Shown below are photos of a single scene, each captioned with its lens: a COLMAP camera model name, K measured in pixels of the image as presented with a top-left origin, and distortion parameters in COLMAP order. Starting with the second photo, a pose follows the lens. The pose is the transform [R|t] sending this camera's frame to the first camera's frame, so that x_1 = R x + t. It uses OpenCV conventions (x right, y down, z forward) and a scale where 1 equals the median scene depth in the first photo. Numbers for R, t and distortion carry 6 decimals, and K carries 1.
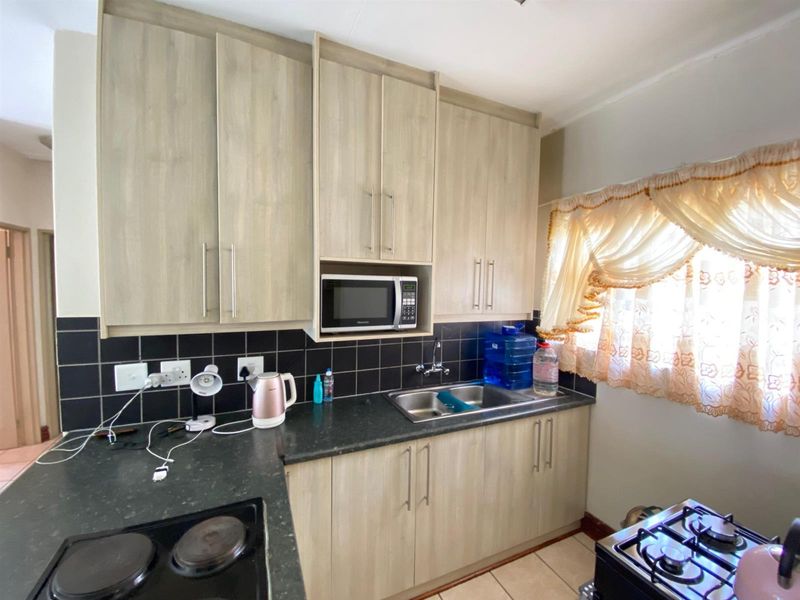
lens RADIAL K [[334.4, 0, 401.9], [0, 334.4, 294.6], [0, 0, 1]] dist [0.001077, -0.001737]
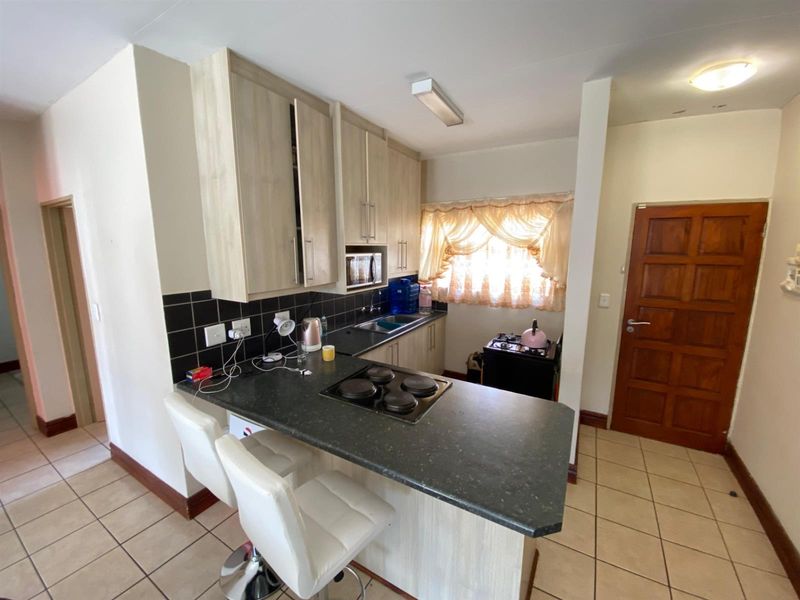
lens RADIAL K [[334.4, 0, 394.7], [0, 334.4, 304.6], [0, 0, 1]] dist [0.001077, -0.001737]
pose [[0.814943, -0.119303, 0.567129, -0.875321], [0.037371, 0.987363, 0.154004, -0.050888], [-0.578335, -0.104310, 0.809103, -0.452461]]
